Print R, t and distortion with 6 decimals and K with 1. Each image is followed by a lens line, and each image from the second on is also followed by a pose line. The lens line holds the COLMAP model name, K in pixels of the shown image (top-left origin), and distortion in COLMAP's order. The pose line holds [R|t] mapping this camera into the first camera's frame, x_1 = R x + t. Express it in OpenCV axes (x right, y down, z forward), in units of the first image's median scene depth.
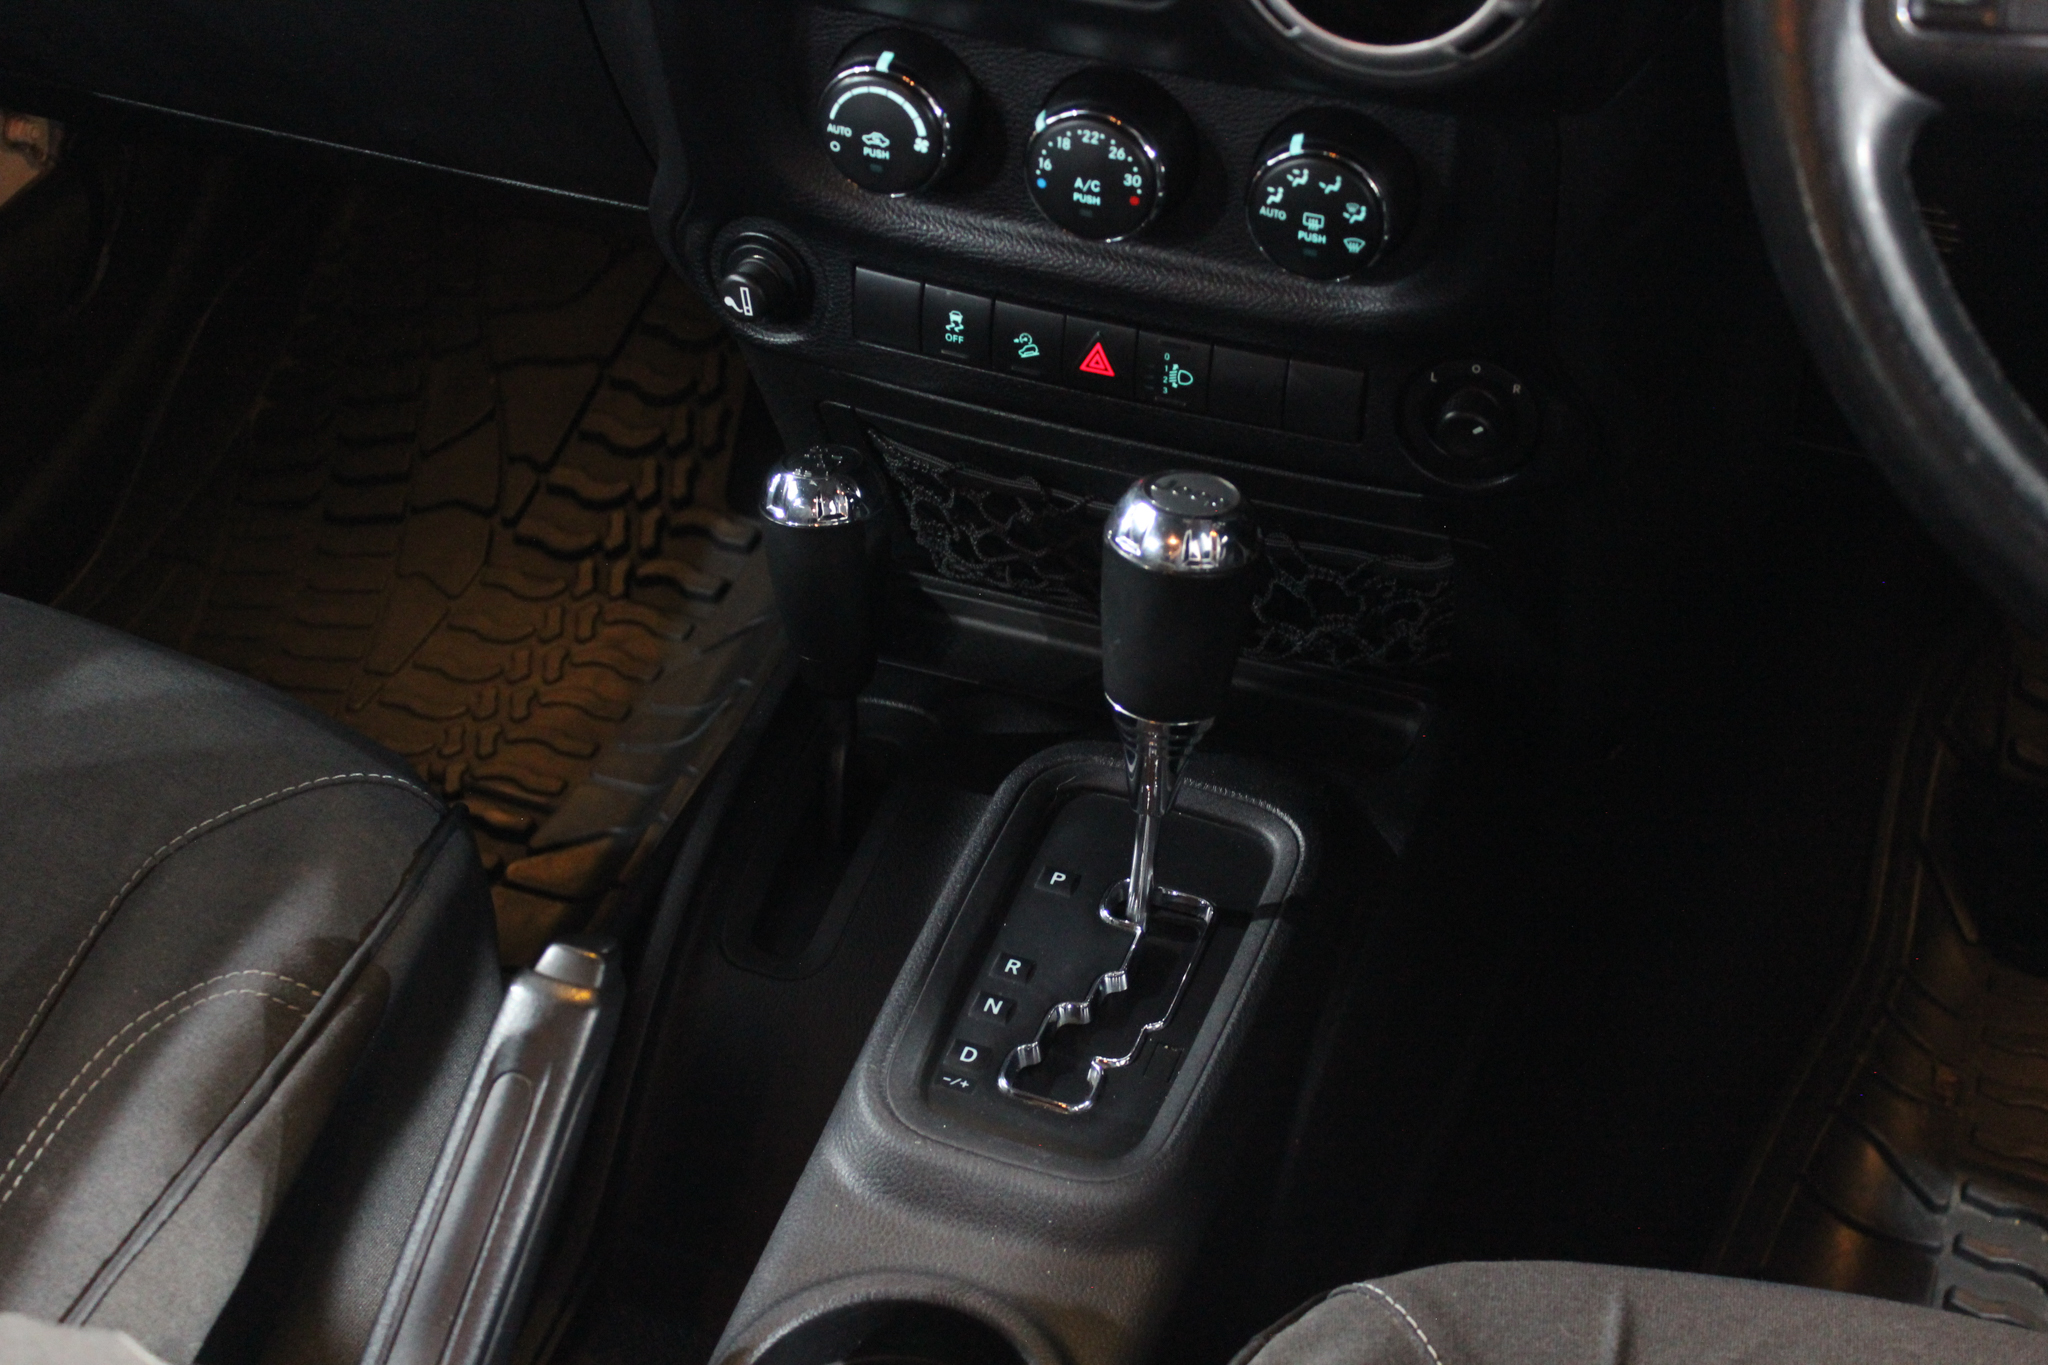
lens RADIAL K [[3257.8, 0, 1013.8], [0, 3257.8, 682.0], [0, 0, 1]] dist [0.009765, 0.000000]
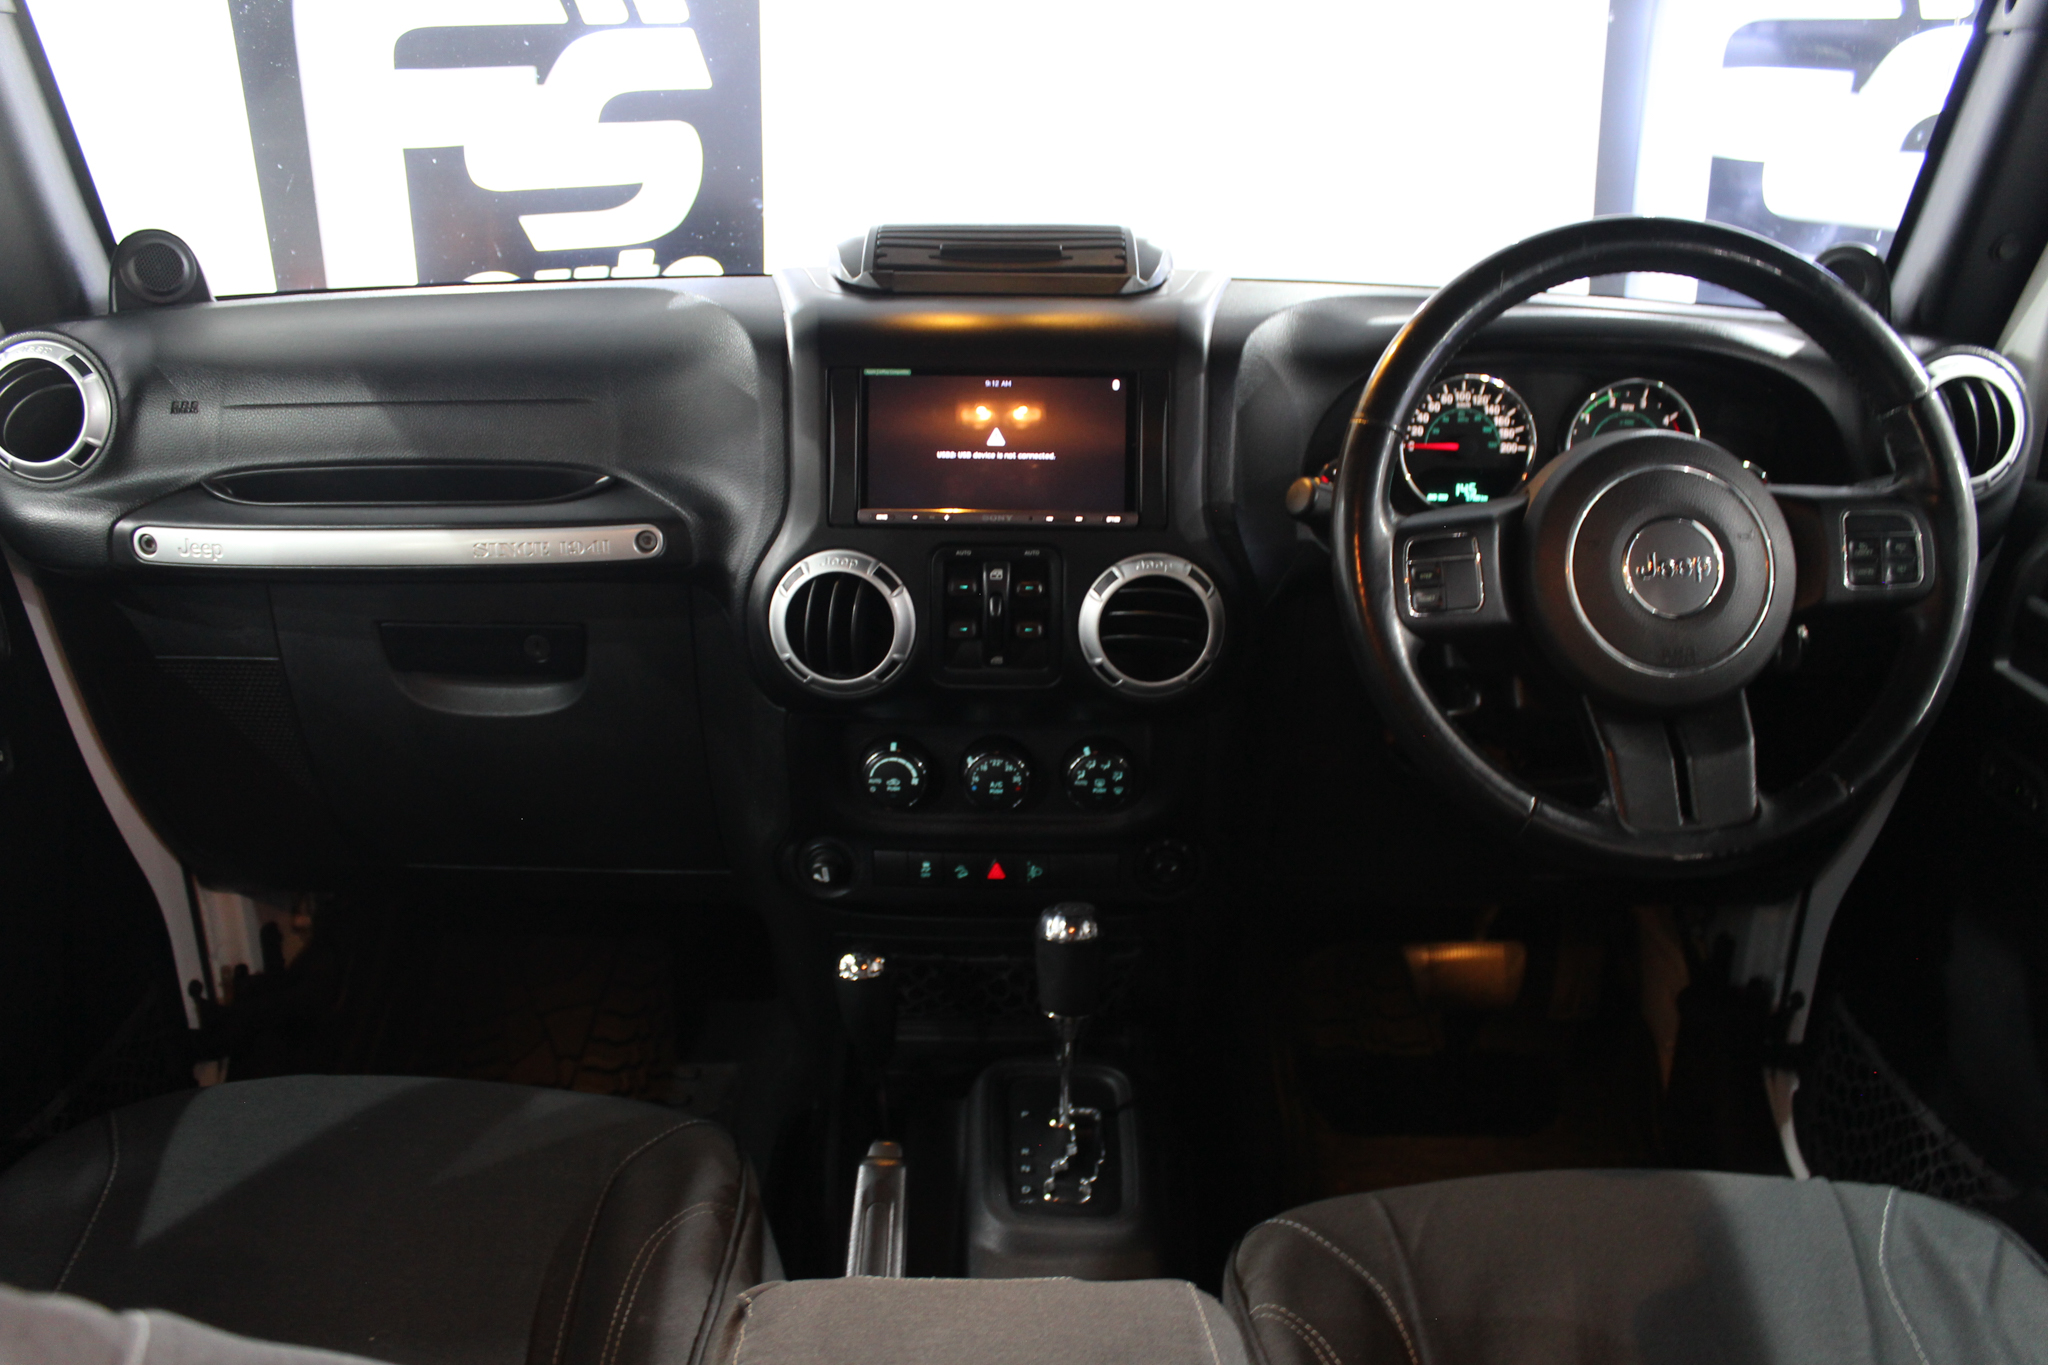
lens RADIAL K [[1706.5, 0, 1025.2], [0, 1706.5, 676.7], [0, 0, 1]] dist [-0.119572, 0.027767]
pose [[0.937095, -0.110662, 0.331069, -0.334905], [0.215475, 0.929543, -0.299199, 0.132152], [-0.274633, 0.351715, 0.894915, -0.080910]]
